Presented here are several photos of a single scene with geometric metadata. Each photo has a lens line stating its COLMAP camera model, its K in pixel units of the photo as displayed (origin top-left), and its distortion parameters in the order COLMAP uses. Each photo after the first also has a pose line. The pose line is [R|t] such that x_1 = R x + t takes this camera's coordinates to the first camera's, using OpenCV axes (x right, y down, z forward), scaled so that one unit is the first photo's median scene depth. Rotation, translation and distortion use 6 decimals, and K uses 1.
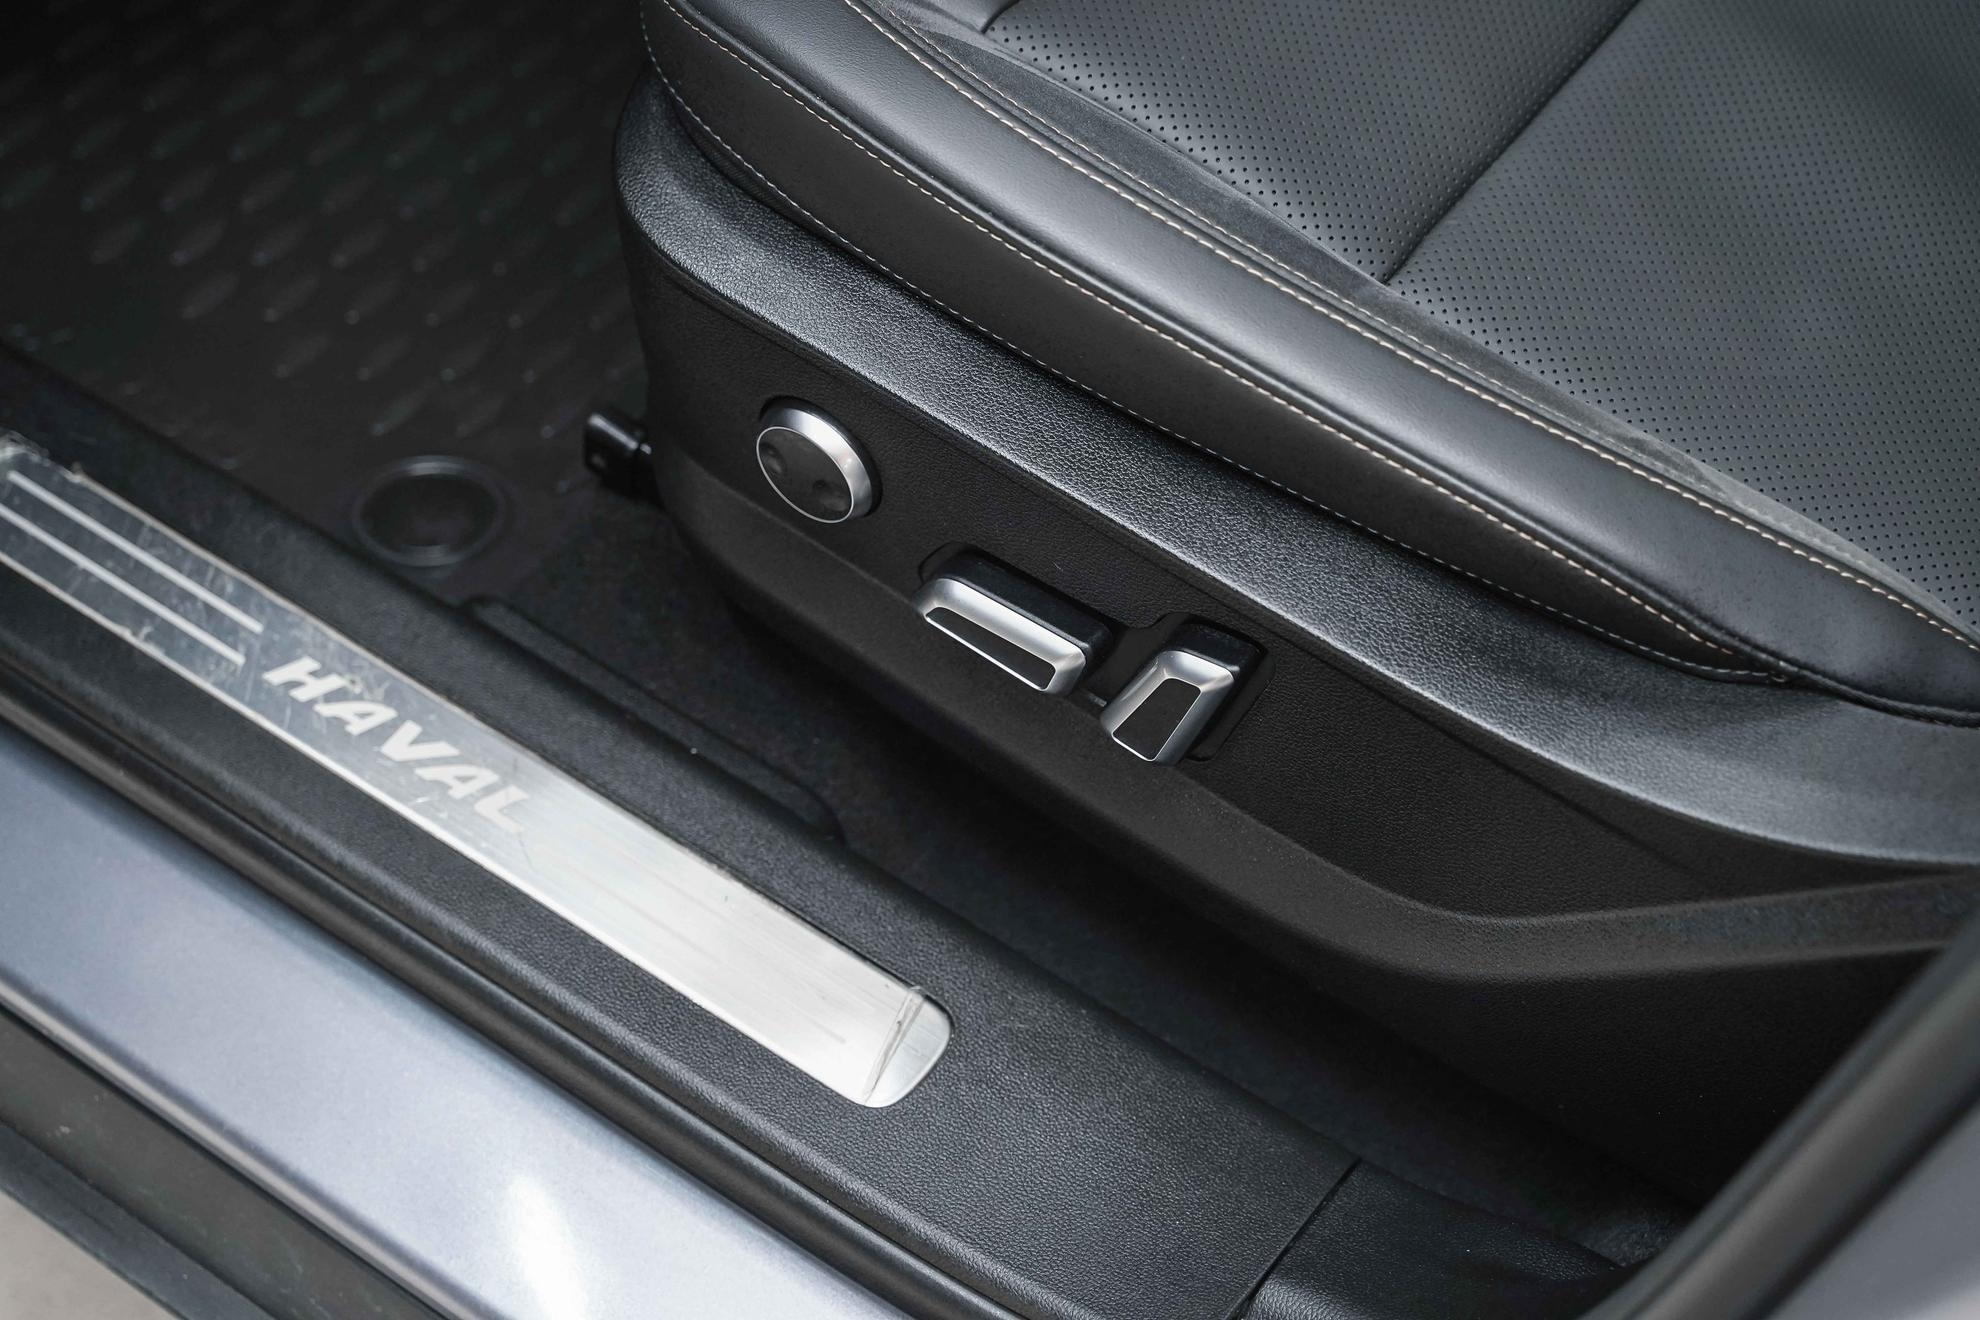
lens RADIAL K [[3187.1, 0, 990.0], [0, 3187.1, 660.0], [0, 0, 1]] dist [-0.028492, 0.012615]
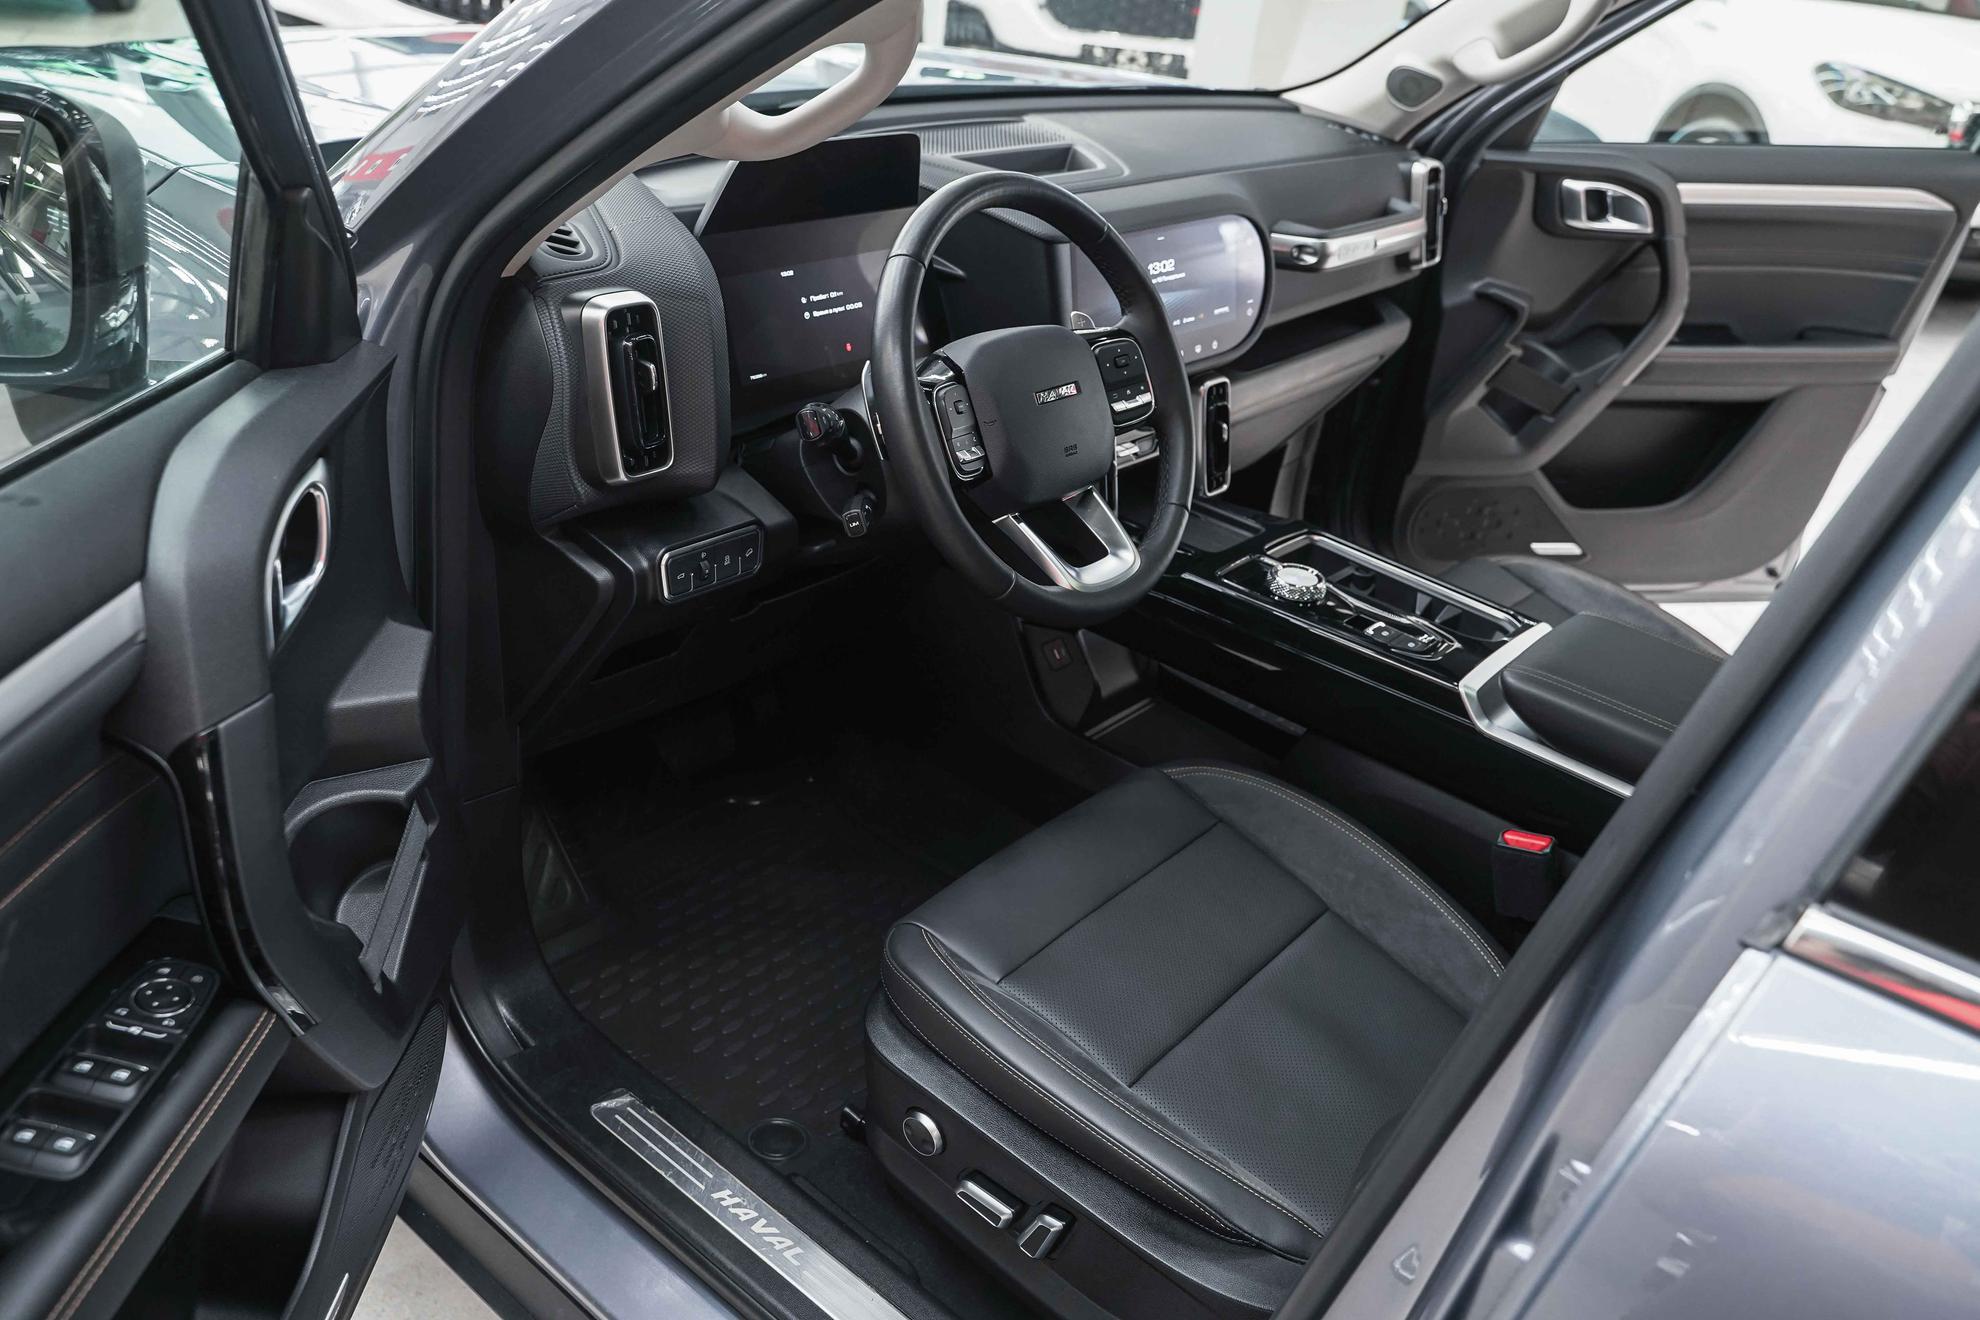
lens RADIAL K [[1615.2, 0, 991.7], [0, 1615.2, 668.9], [0, 0, 1]] dist [-0.004930, 0.002046]
pose [[0.995030, 0.082839, -0.055247, 0.048417], [-0.096796, 0.934846, -0.341604, 0.035103], [0.023350, 0.345254, 0.938219, -0.455745]]
